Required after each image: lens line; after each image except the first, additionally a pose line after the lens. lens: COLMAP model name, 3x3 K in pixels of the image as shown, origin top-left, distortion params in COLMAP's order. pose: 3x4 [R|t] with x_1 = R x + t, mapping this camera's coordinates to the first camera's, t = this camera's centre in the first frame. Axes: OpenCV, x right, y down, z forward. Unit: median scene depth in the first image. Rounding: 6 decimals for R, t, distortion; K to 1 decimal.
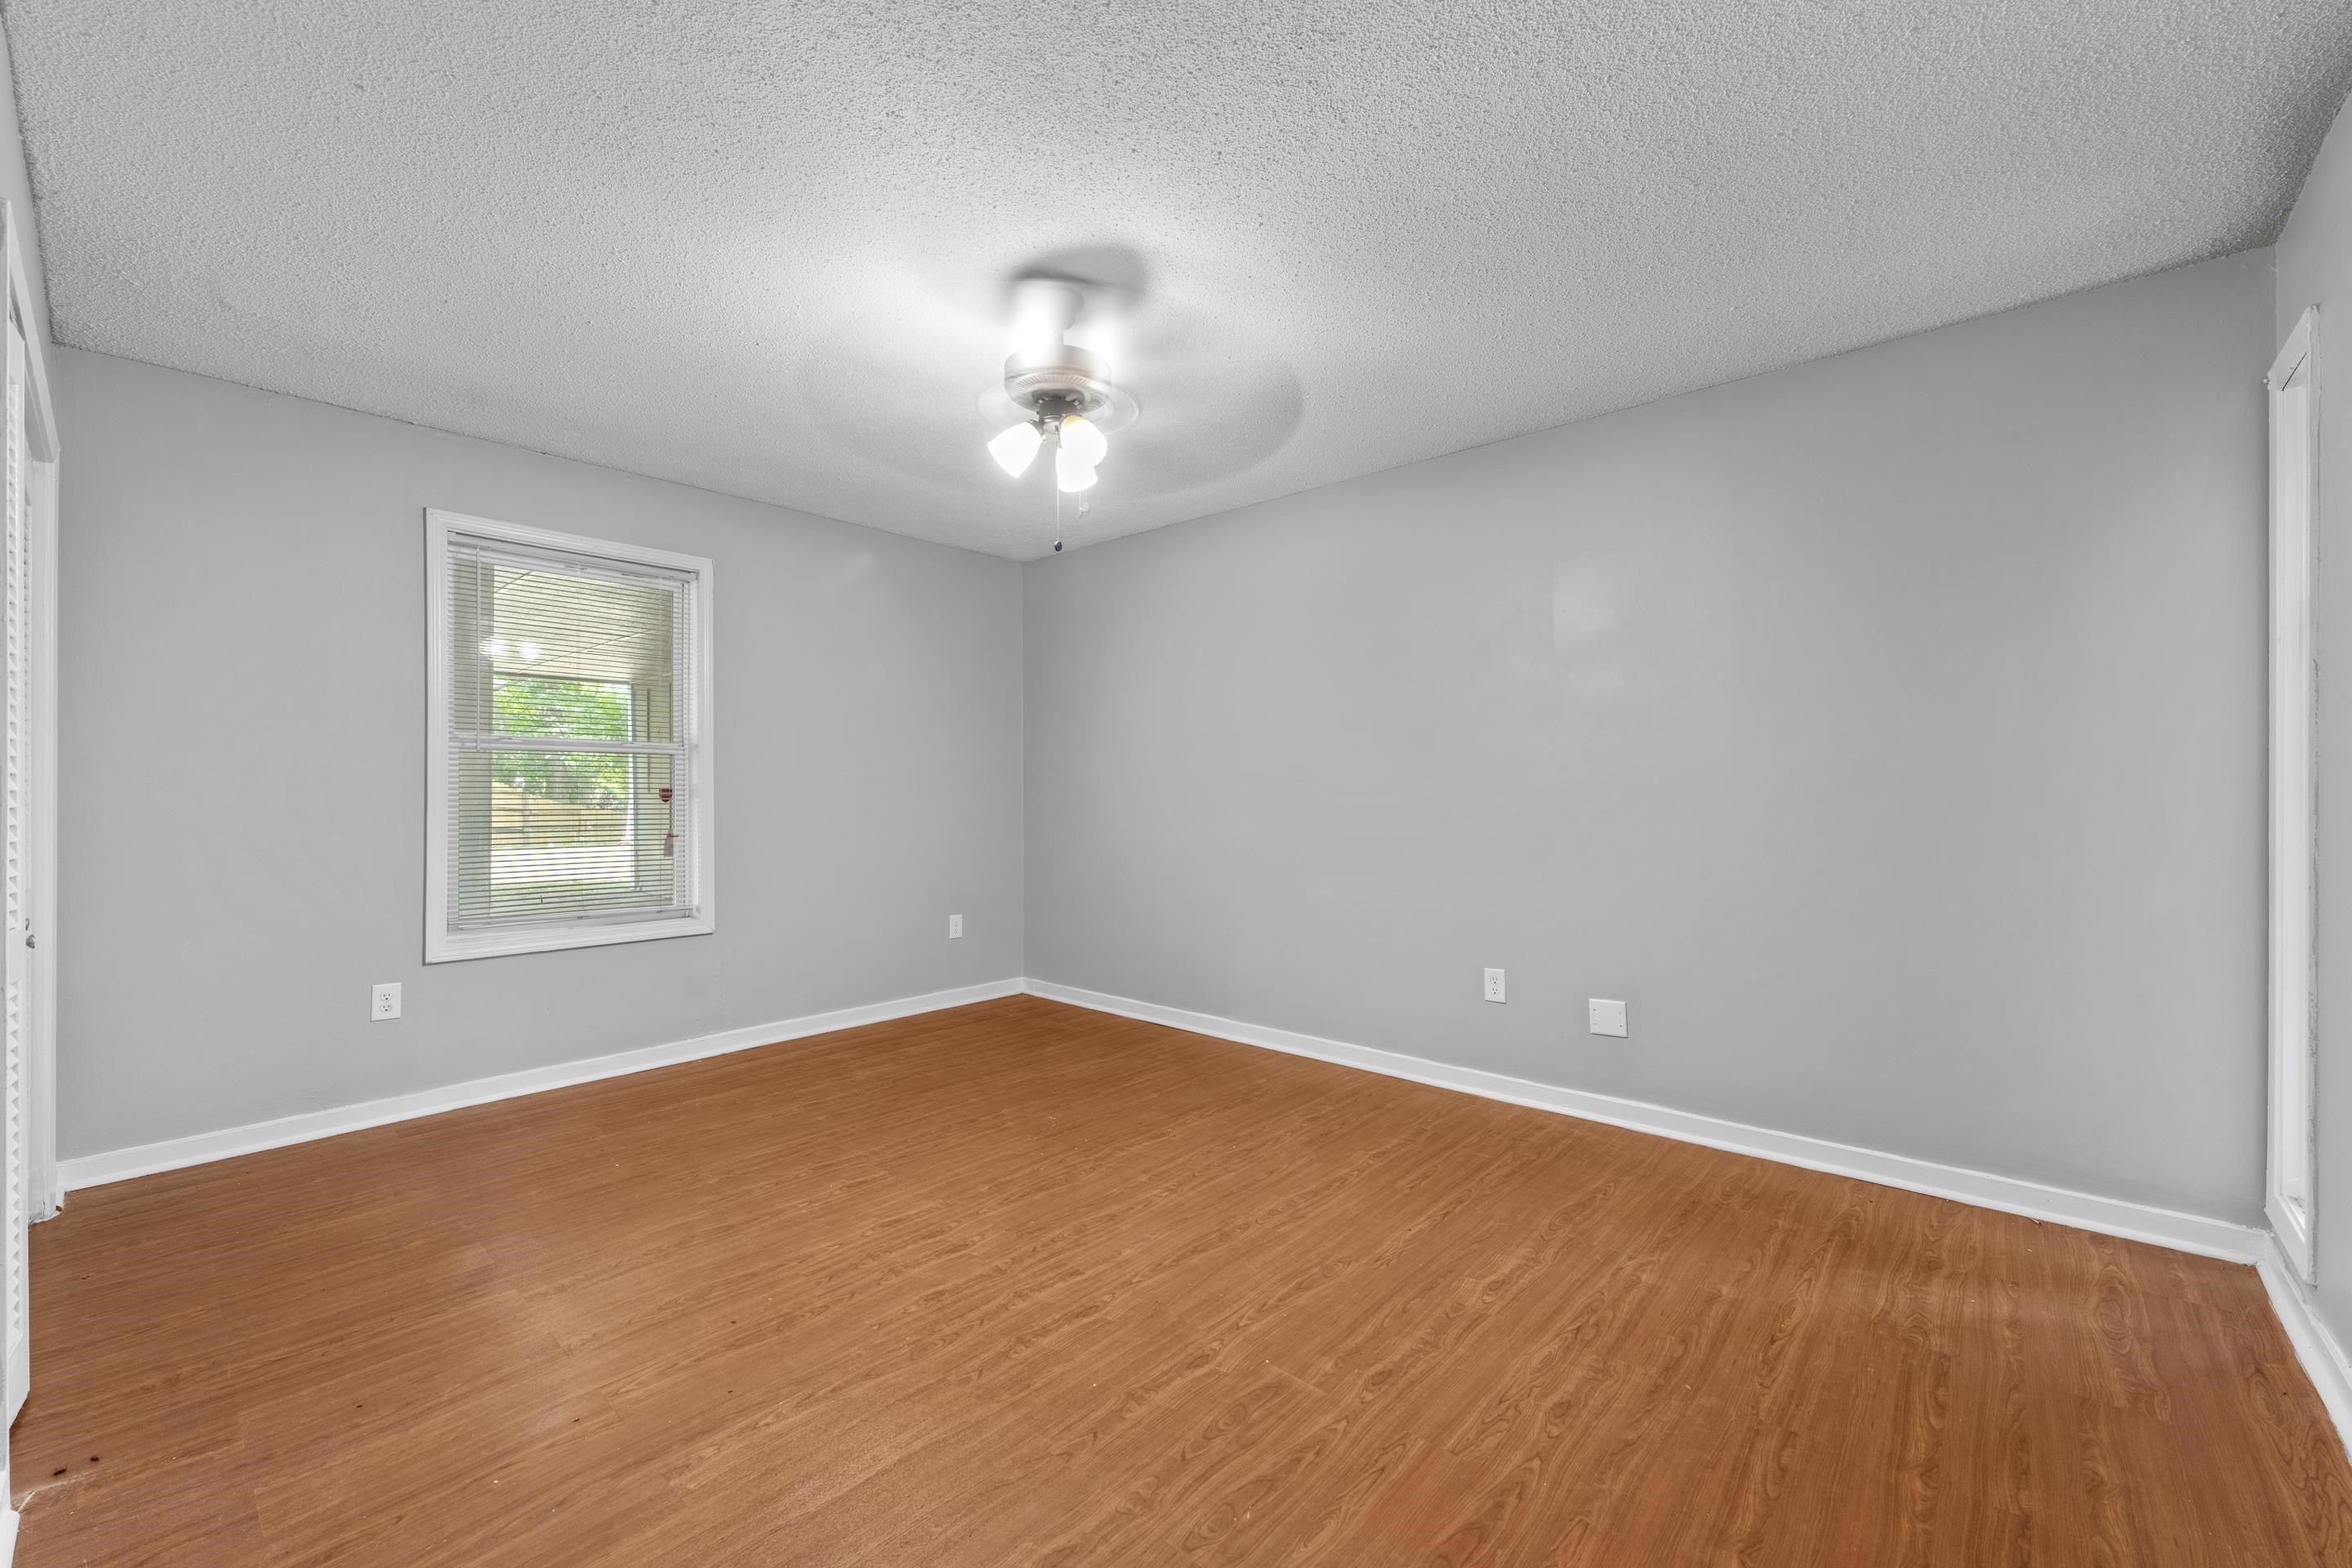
lens RADIAL K [[945.2, 0, 1169.0], [0, 945.2, 793.7], [0, 0, 1]] dist [0.000032, -0.000055]
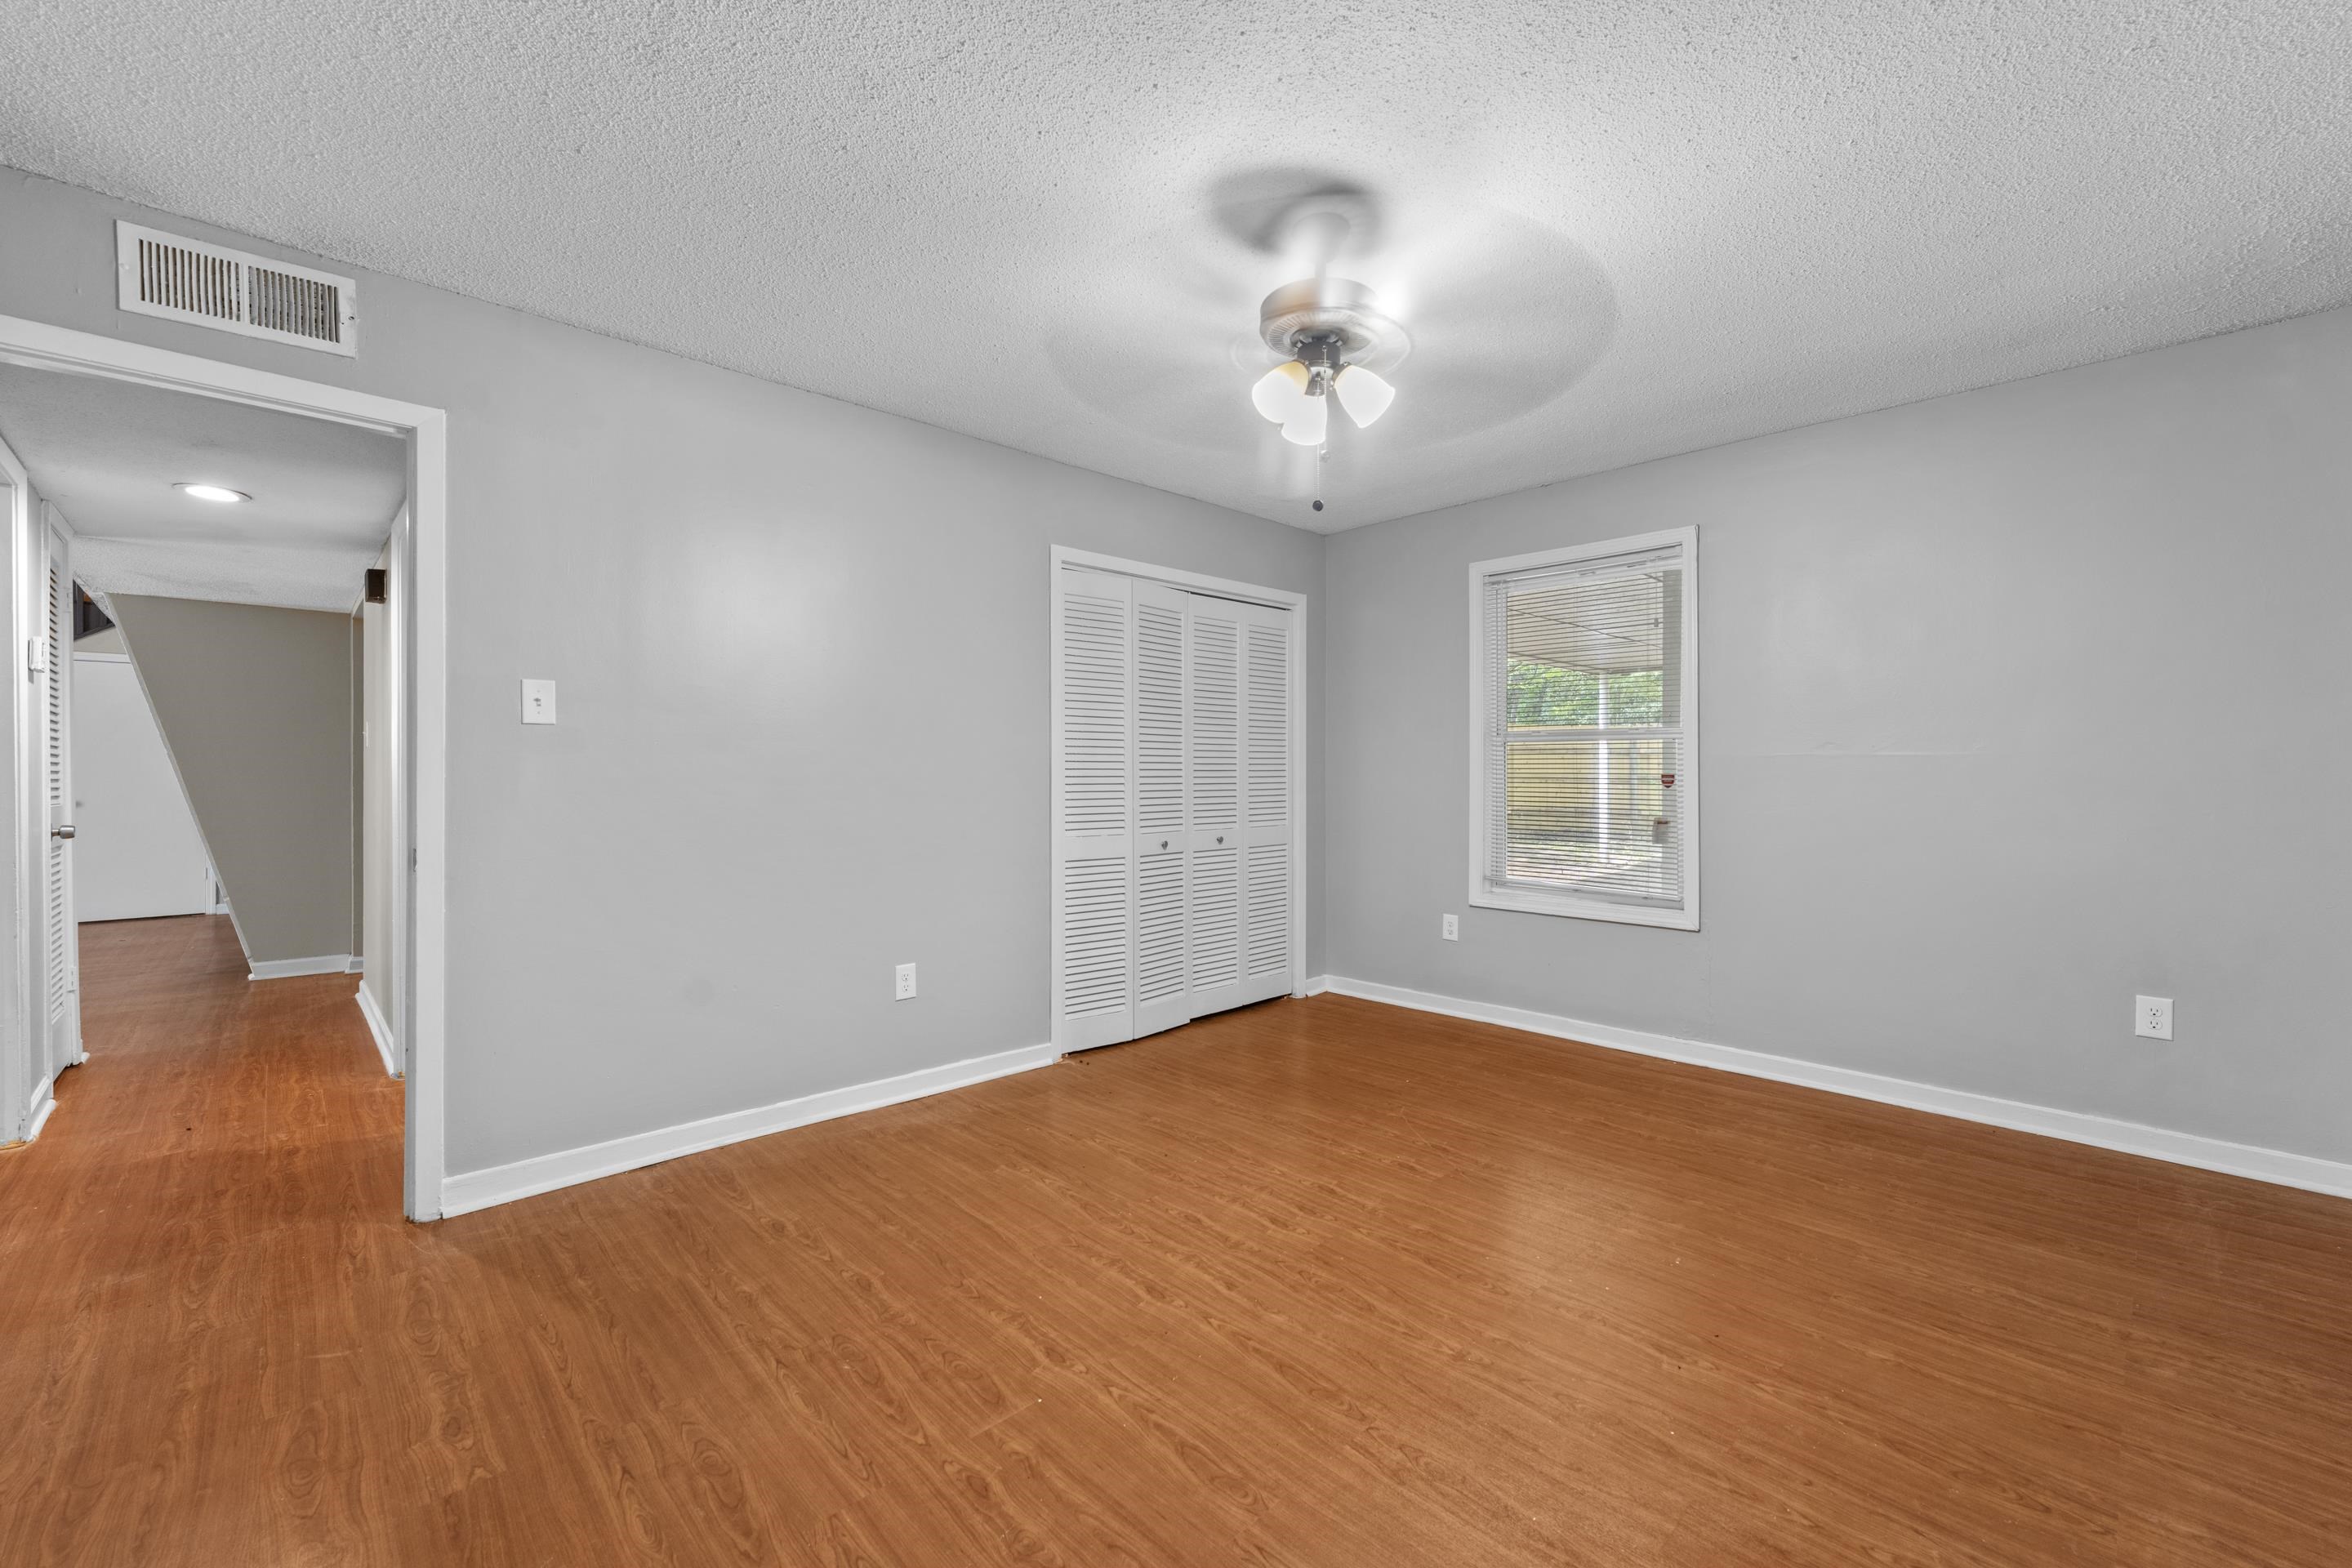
lens RADIAL K [[945.2, 0, 1169.3], [0, 945.2, 771.1], [0, 0, 1]] dist [0.000032, -0.000055]
pose [[-0.078321, -0.001393, -0.996927, 0.774315], [-0.002982, 0.999995, -0.001163, -0.009186], [0.996924, 0.002881, -0.078325, 0.914155]]
